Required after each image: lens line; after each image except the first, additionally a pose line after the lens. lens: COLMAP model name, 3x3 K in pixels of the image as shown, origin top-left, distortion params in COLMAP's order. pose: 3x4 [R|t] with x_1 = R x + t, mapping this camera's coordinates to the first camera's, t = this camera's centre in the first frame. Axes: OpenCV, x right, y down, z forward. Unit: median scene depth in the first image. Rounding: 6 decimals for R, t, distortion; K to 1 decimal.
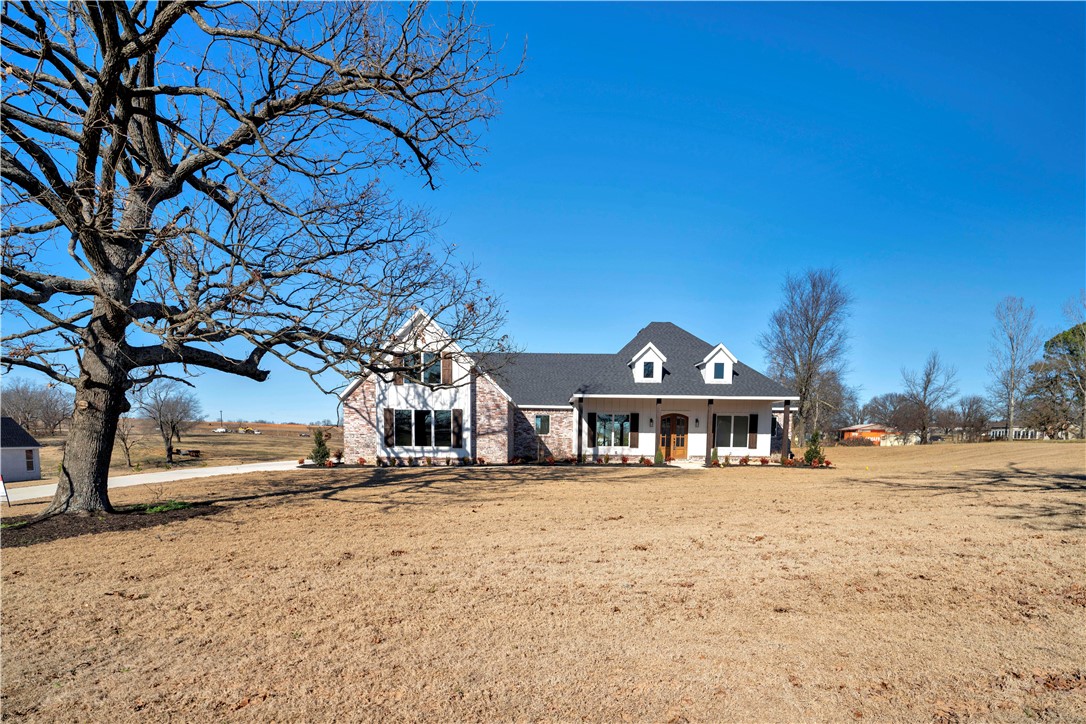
lens RADIAL K [[569.9, 0, 545.9], [0, 569.9, 481.9], [0, 0, 1]] dist [0.001564, 0.000214]
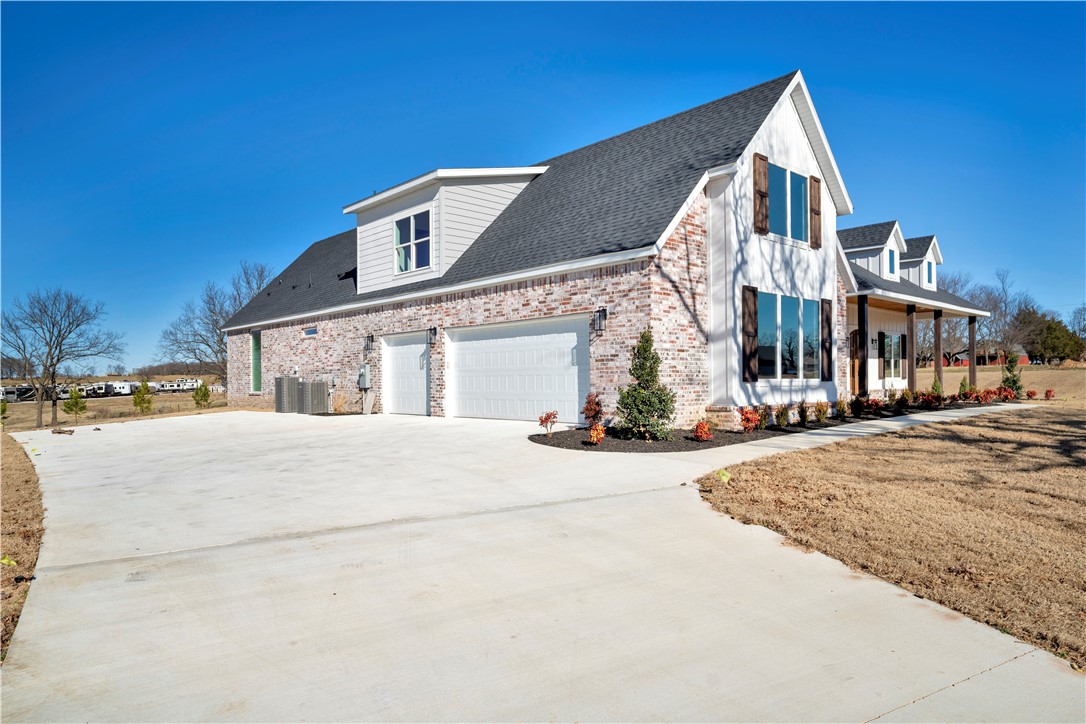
lens RADIAL K [[691.6, 0, 543.1], [0, 691.6, 376.8], [0, 0, 1]] dist [-0.001216, -0.000590]
pose [[0.721779, -0.012468, 0.692011, -0.715961], [0.069071, 0.996144, -0.054094, -0.046800], [-0.688668, 0.086841, 0.719857, 0.732595]]
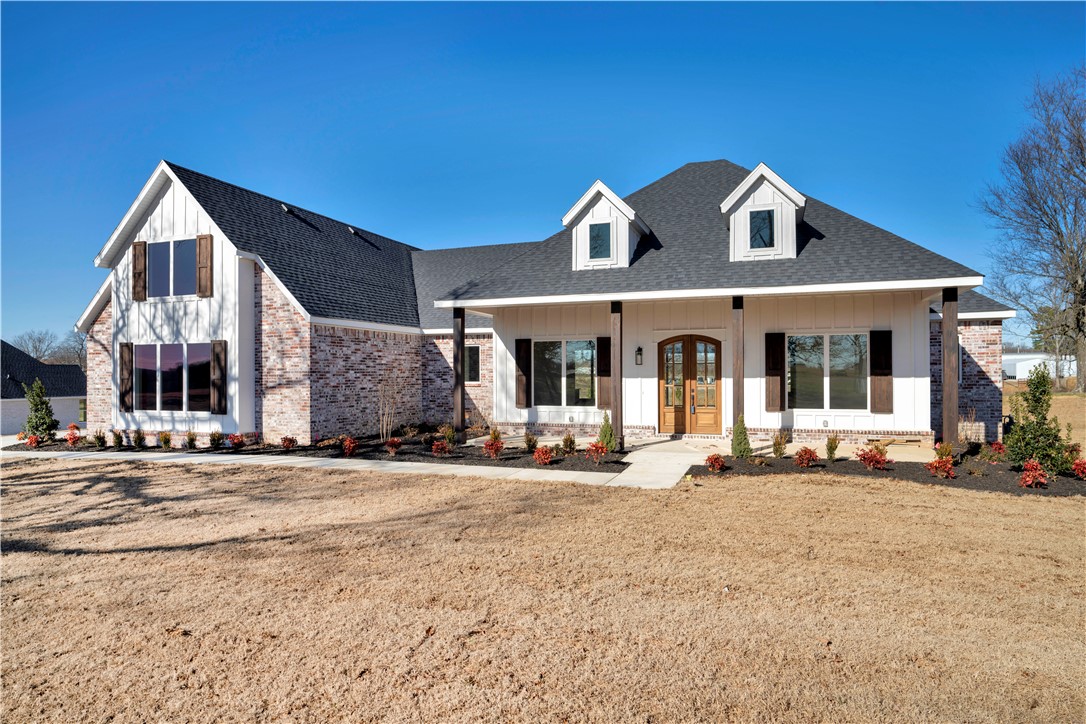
lens RADIAL K [[648.2, 0, 542.6], [0, 648.2, 364.6], [0, 0, 1]] dist [-0.008049, -0.000572]
pose [[0.944750, -0.020221, -0.327166, 0.314828], [-0.009717, 0.995929, -0.089615, -0.053339], [0.327646, 0.087843, 0.940708, 0.522515]]
